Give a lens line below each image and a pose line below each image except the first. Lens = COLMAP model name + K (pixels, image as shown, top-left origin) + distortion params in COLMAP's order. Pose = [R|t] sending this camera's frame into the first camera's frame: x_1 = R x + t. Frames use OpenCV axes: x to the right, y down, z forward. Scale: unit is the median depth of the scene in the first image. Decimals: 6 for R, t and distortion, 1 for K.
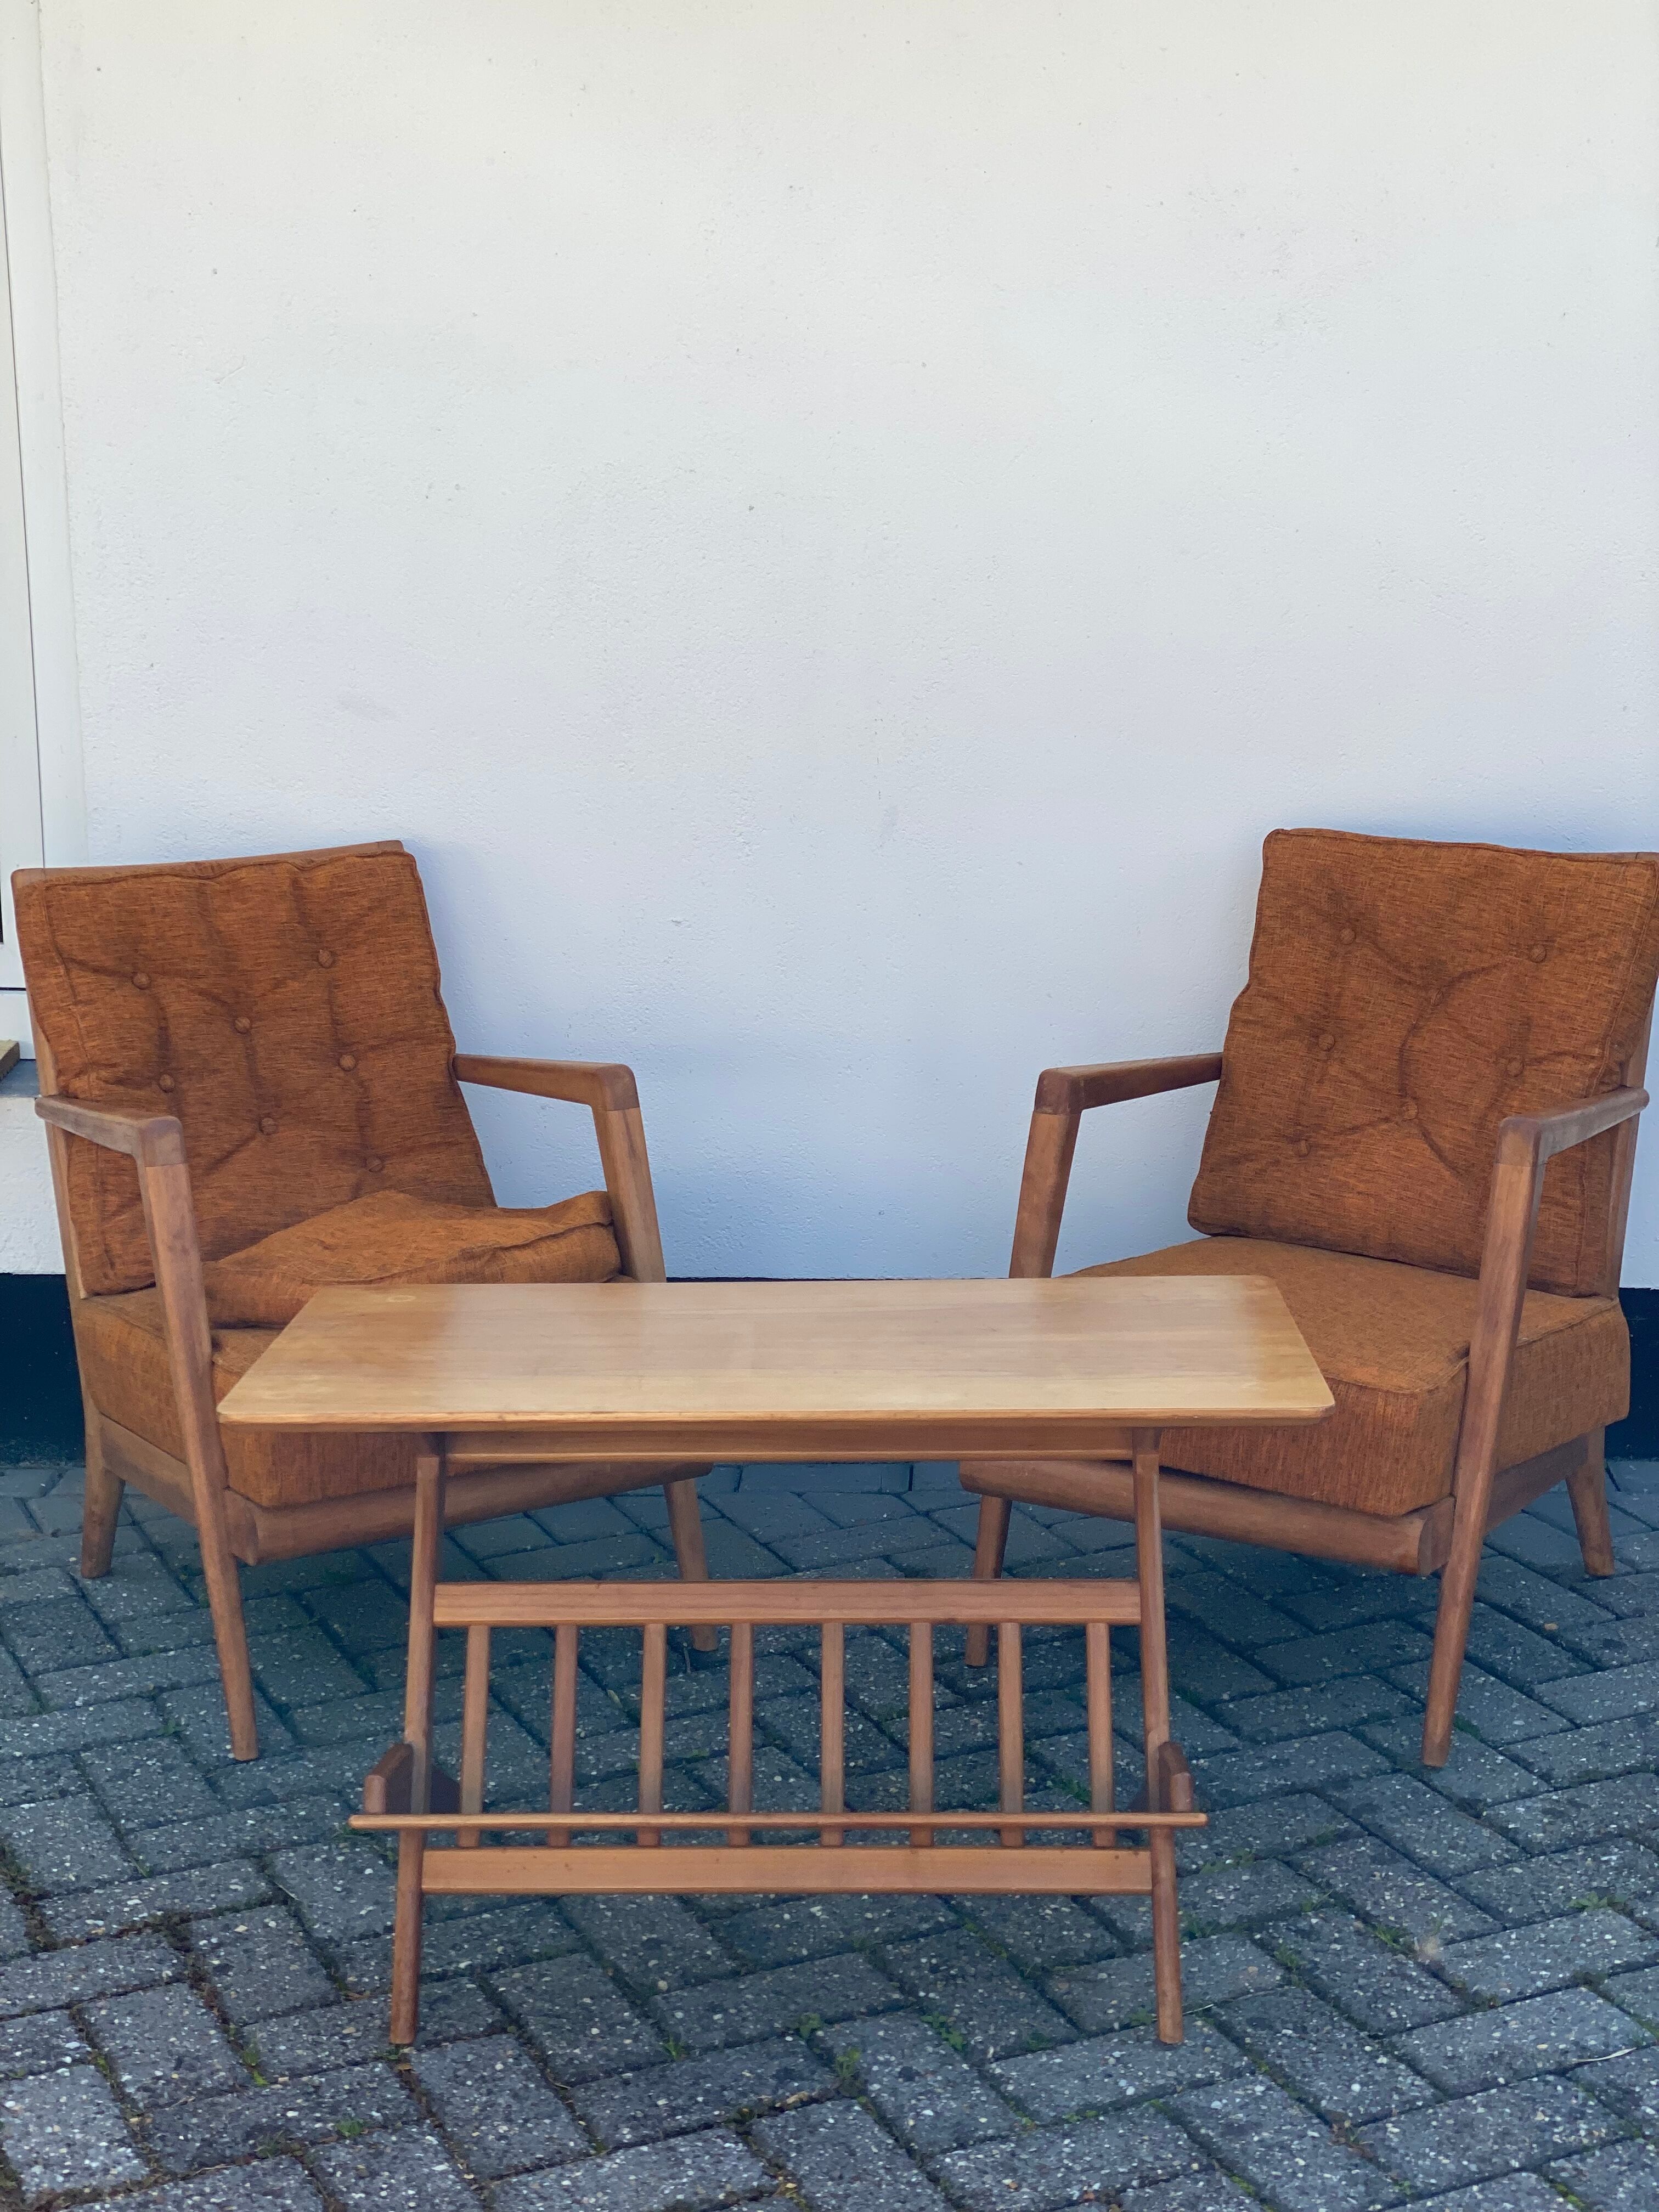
lens RADIAL K [[3289.6, 0, 847.1], [0, 3289.6, 1082.2], [0, 0, 1]] dist [0.210567, -0.596300]
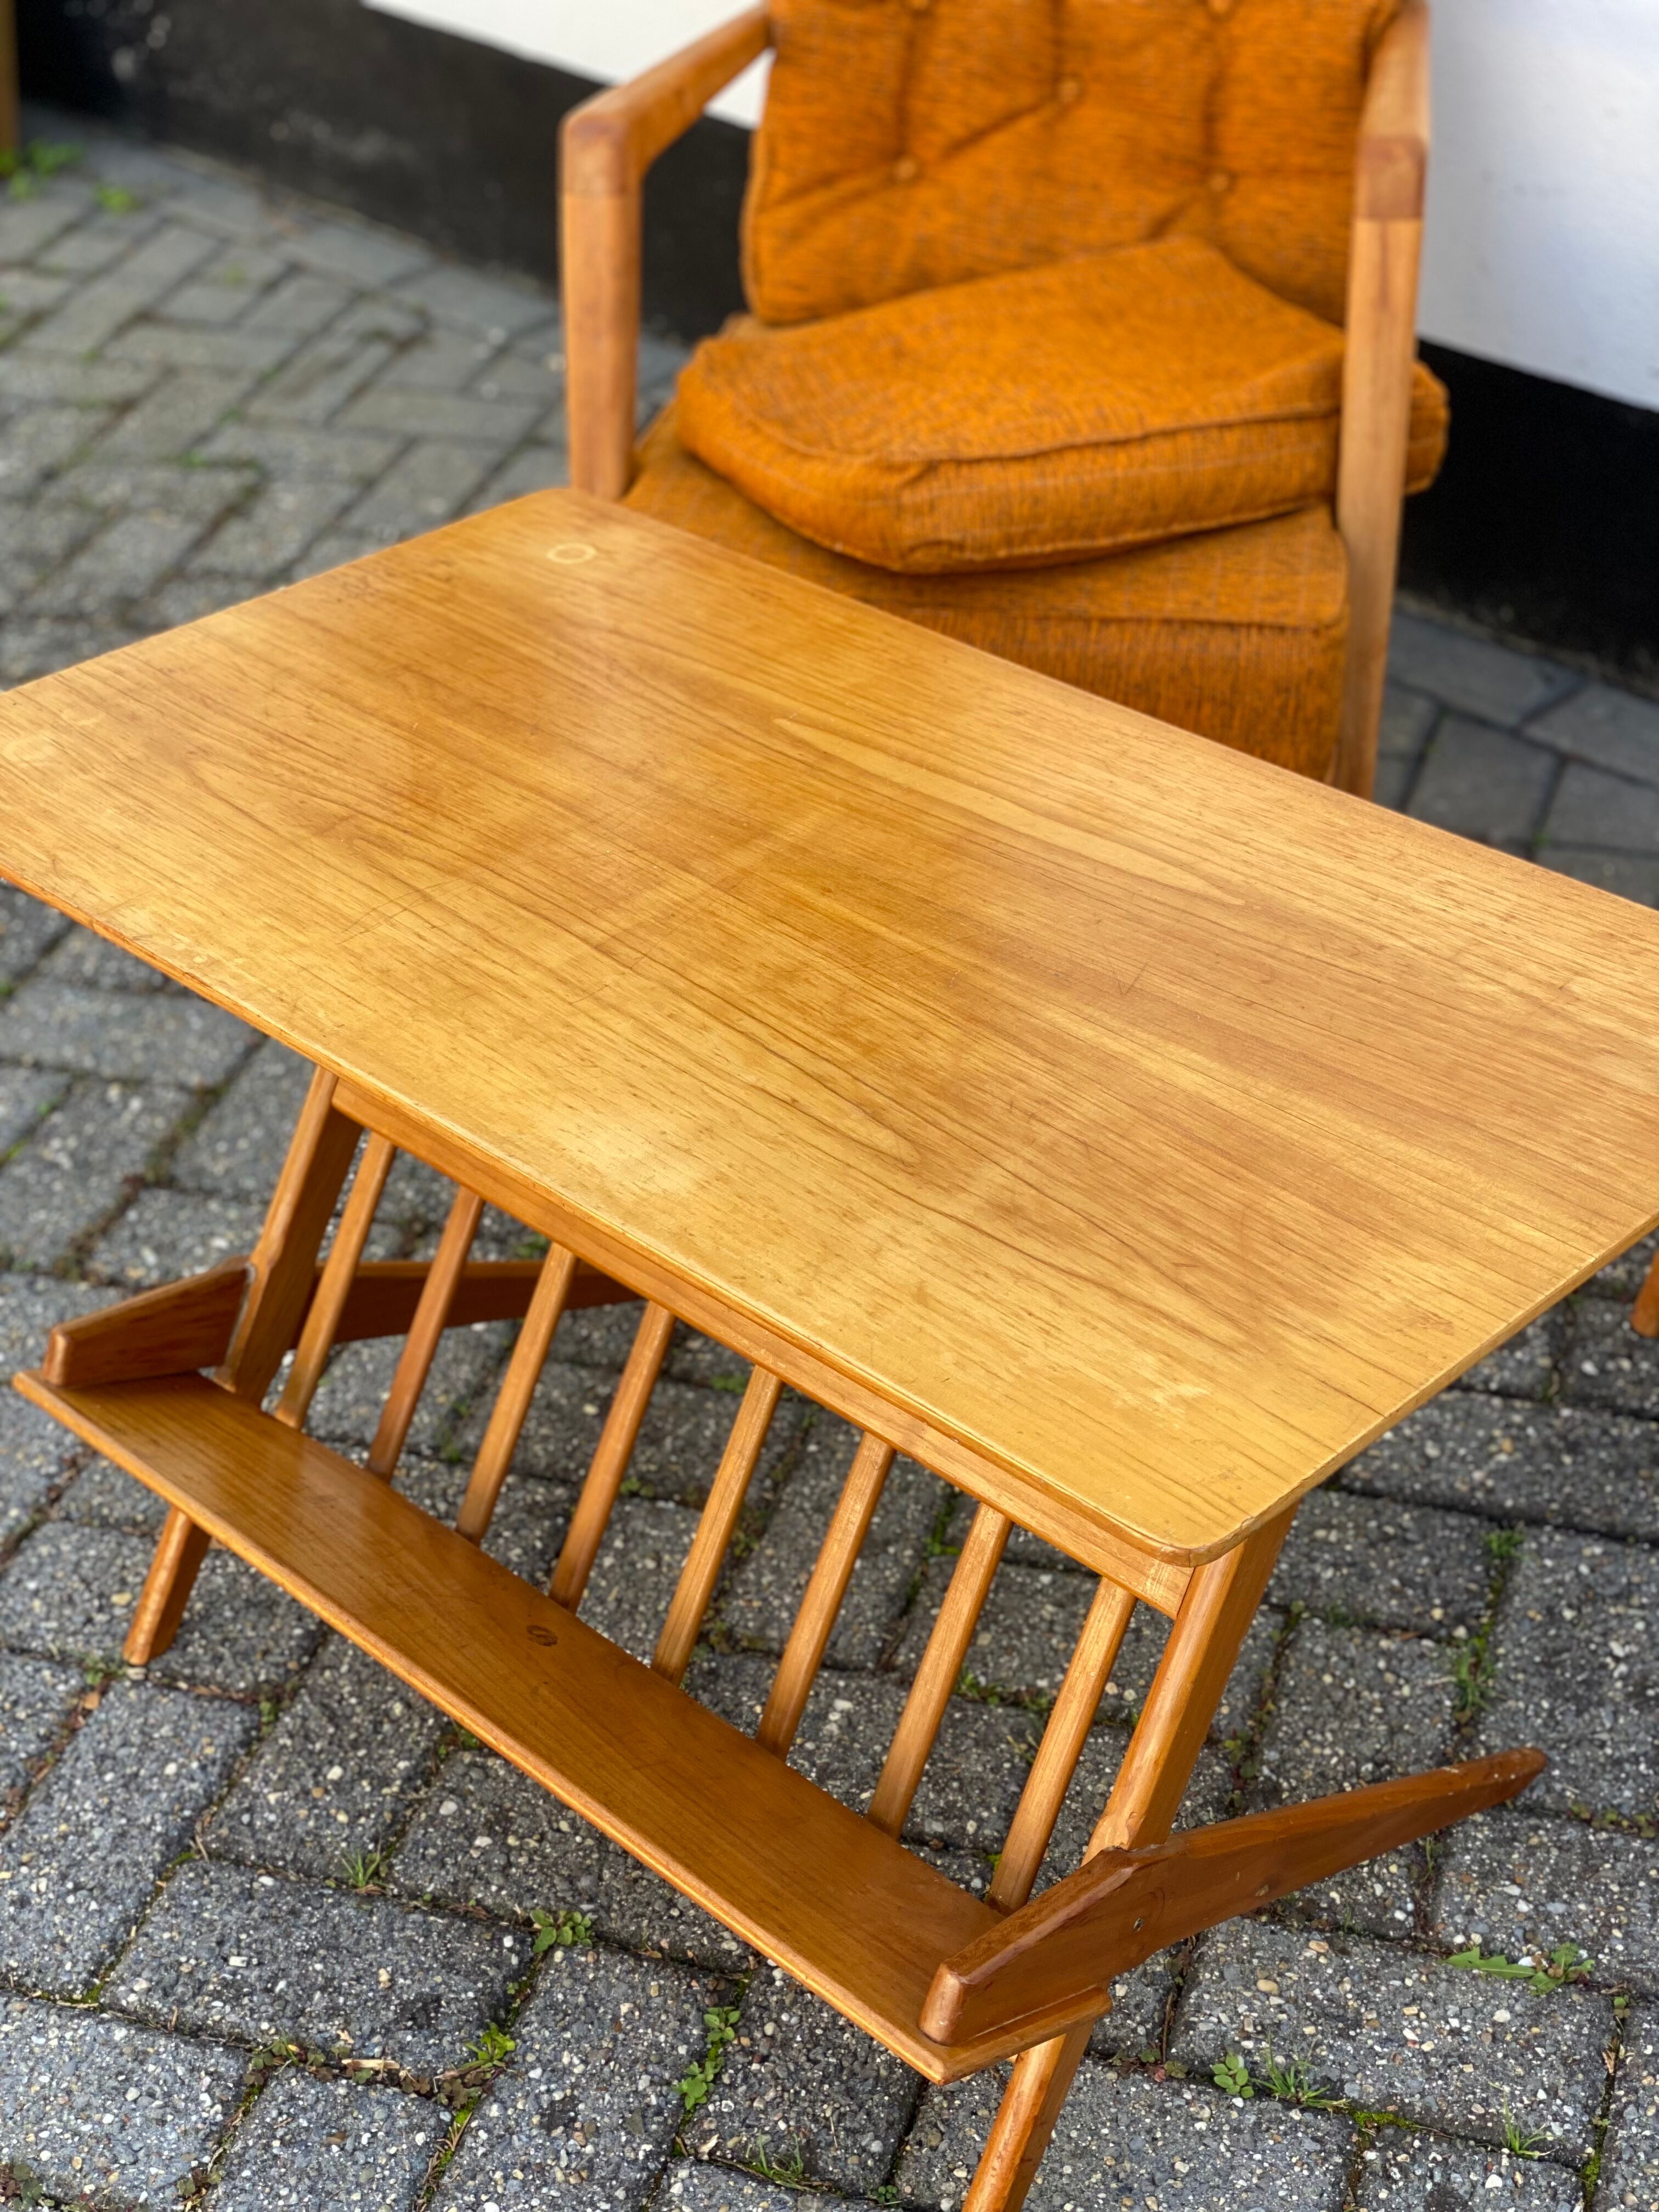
lens RADIAL K [[3266.5, 0, 796.0], [0, 3266.5, 1105.3], [0, 0, 1]] dist [0.206640, -0.642845]
pose [[0.719540, 0.373895, -0.585205, 0.244030], [-0.083716, 0.883243, 0.461382, -0.108948], [0.689386, -0.282991, 0.666830, 0.492047]]
